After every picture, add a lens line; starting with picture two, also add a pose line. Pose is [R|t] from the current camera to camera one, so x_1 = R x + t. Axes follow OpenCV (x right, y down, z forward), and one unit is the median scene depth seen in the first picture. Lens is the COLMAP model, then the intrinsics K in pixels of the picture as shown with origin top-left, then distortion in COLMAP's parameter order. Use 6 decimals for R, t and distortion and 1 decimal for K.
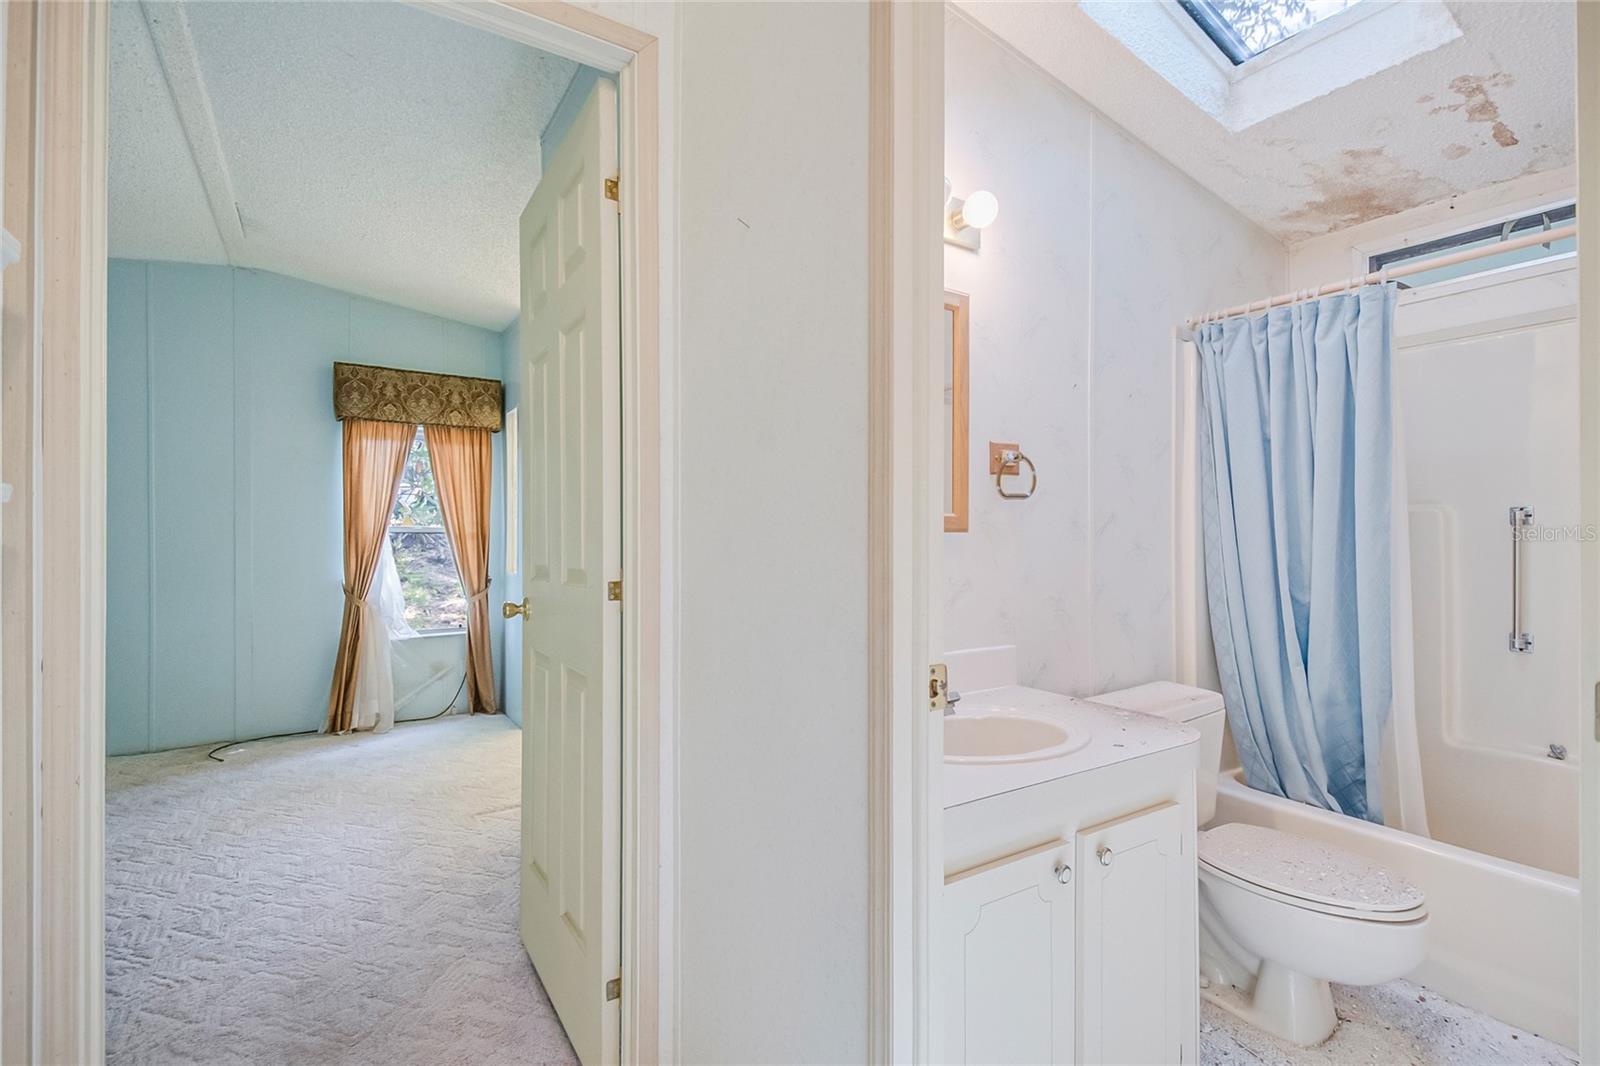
lens RADIAL K [[735.8, 0, 811.4], [0, 735.8, 523.7], [0, 0, 1]] dist [0.011110, -0.016800]
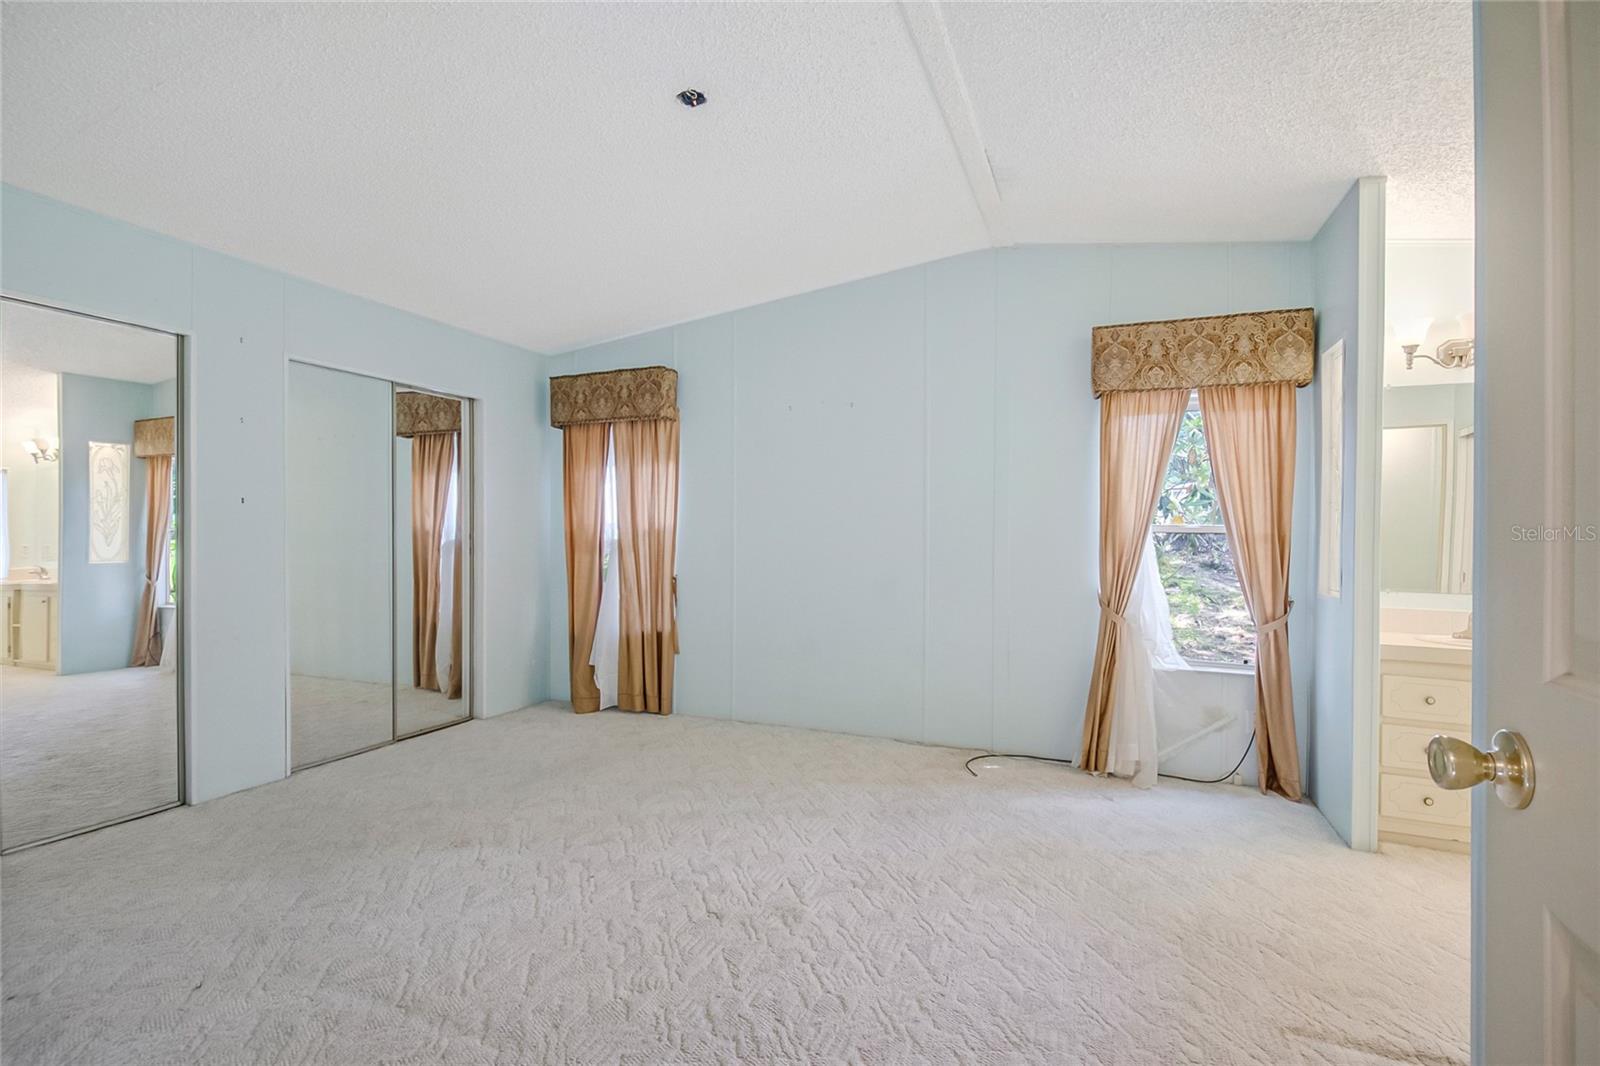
lens RADIAL K [[735.8, 0, 815.9], [0, 735.8, 522.7], [0, 0, 1]] dist [0.011110, -0.016800]
pose [[0.576433, 0.001529, -0.817143, -0.138543], [-0.011034, 0.999922, -0.005912, 0.011256], [0.817070, 0.012425, 0.576404, 0.253309]]
